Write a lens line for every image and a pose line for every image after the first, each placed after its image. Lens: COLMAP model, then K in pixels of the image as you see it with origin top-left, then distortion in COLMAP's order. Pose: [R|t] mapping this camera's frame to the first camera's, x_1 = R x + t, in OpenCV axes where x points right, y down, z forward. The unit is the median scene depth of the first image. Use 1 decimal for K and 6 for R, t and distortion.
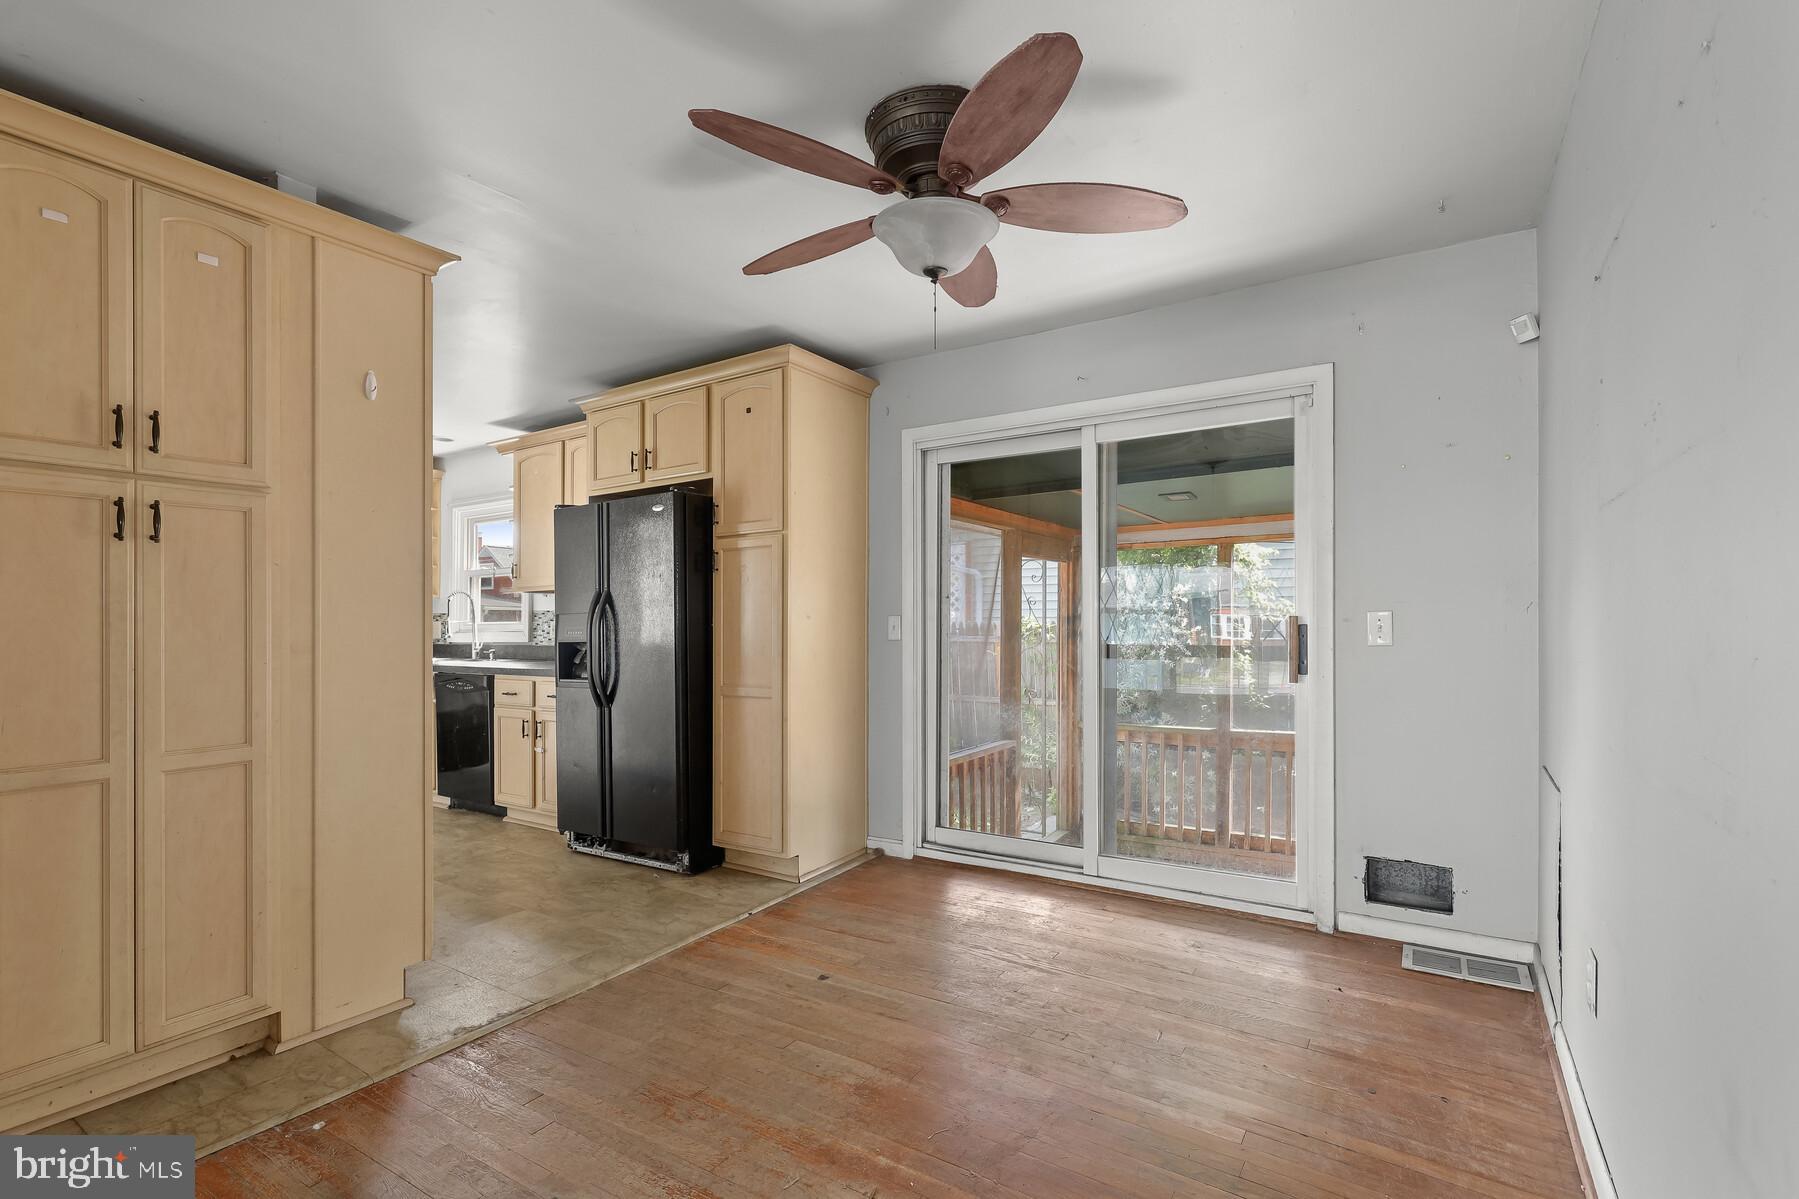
lens RADIAL K [[820.2, 0, 877.3], [0, 820.2, 632.7], [0, 0, 1]] dist [-0.000547, 0.000433]
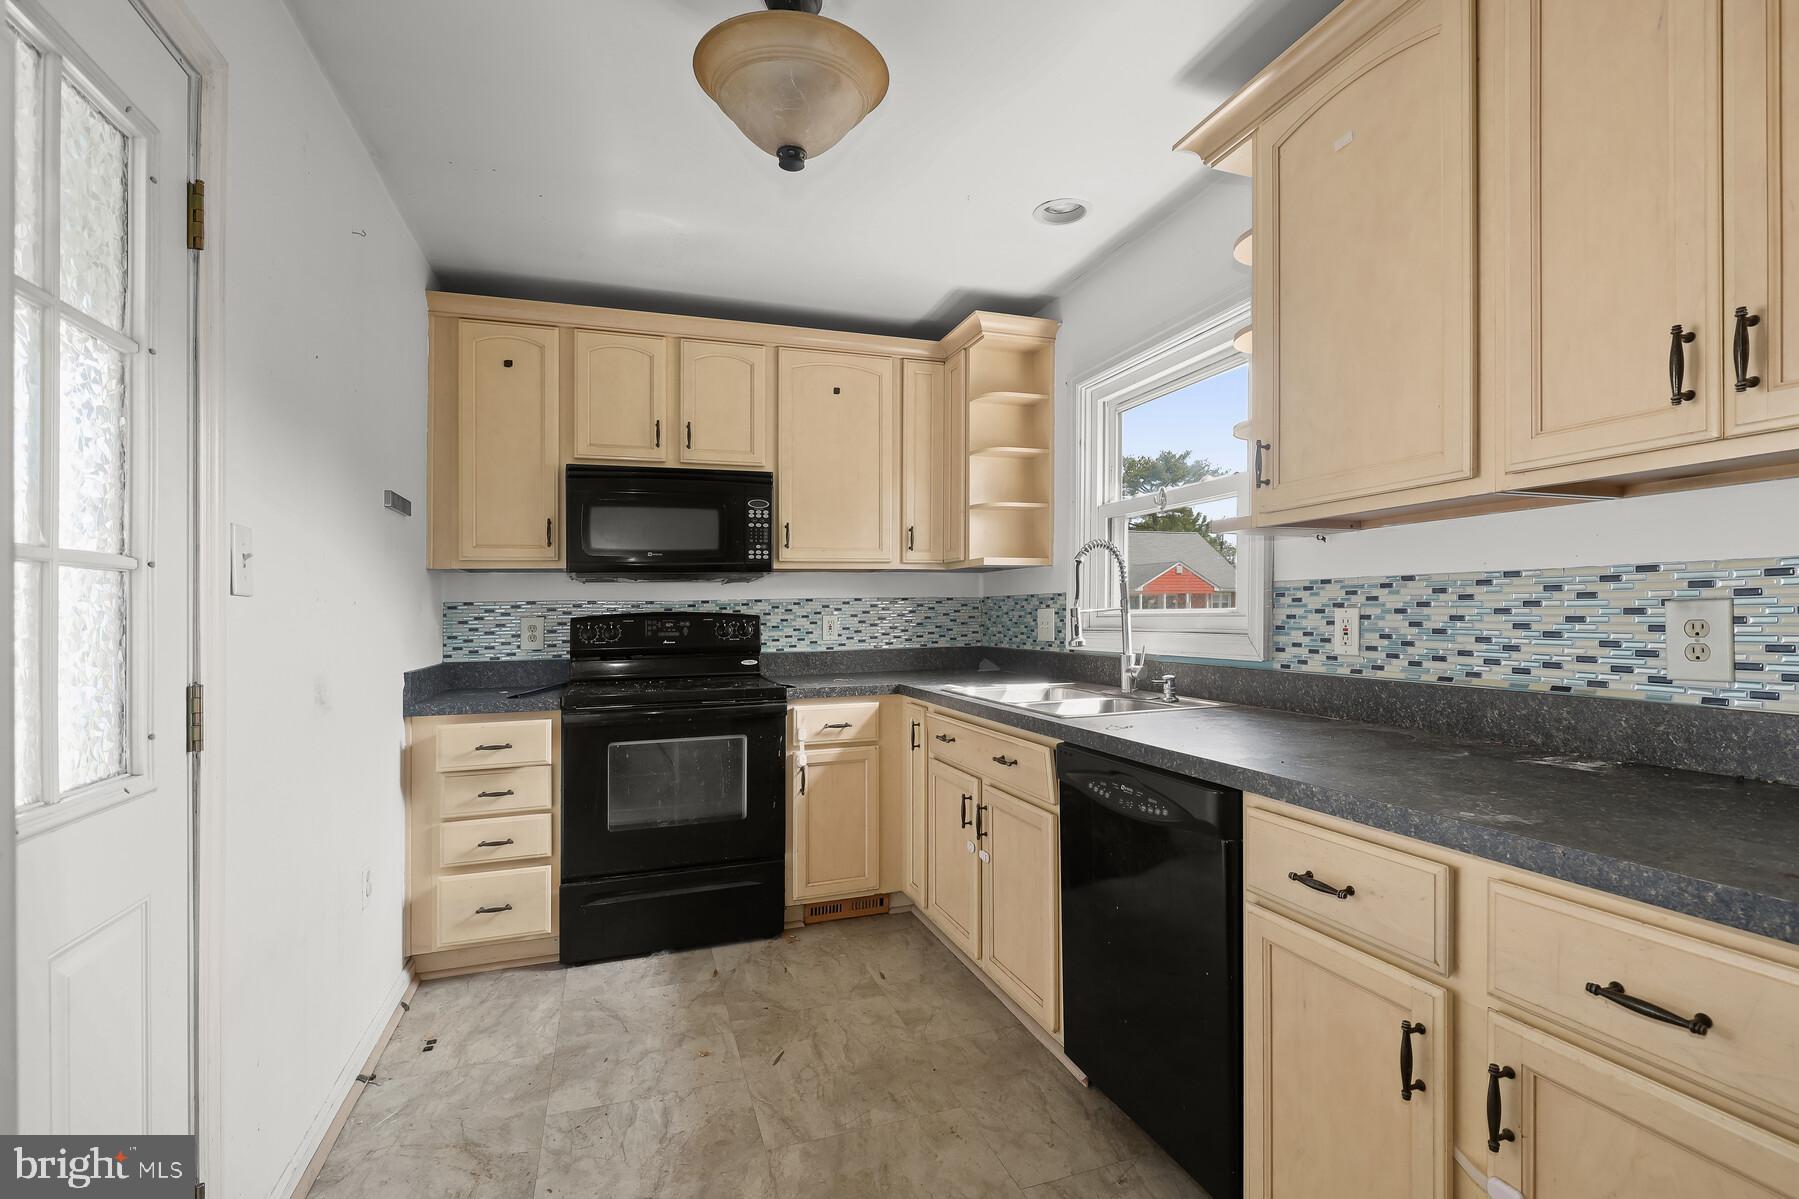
lens RADIAL K [[820.2, 0, 899.6], [0, 820.2, 607.2], [0, 0, 1]] dist [-0.000547, 0.000433]
pose [[0.798355, -0.001175, -0.602186, -0.328191], [-0.003490, 0.999972, -0.006578, -0.011336], [0.602177, 0.007353, 0.798329, 0.580091]]
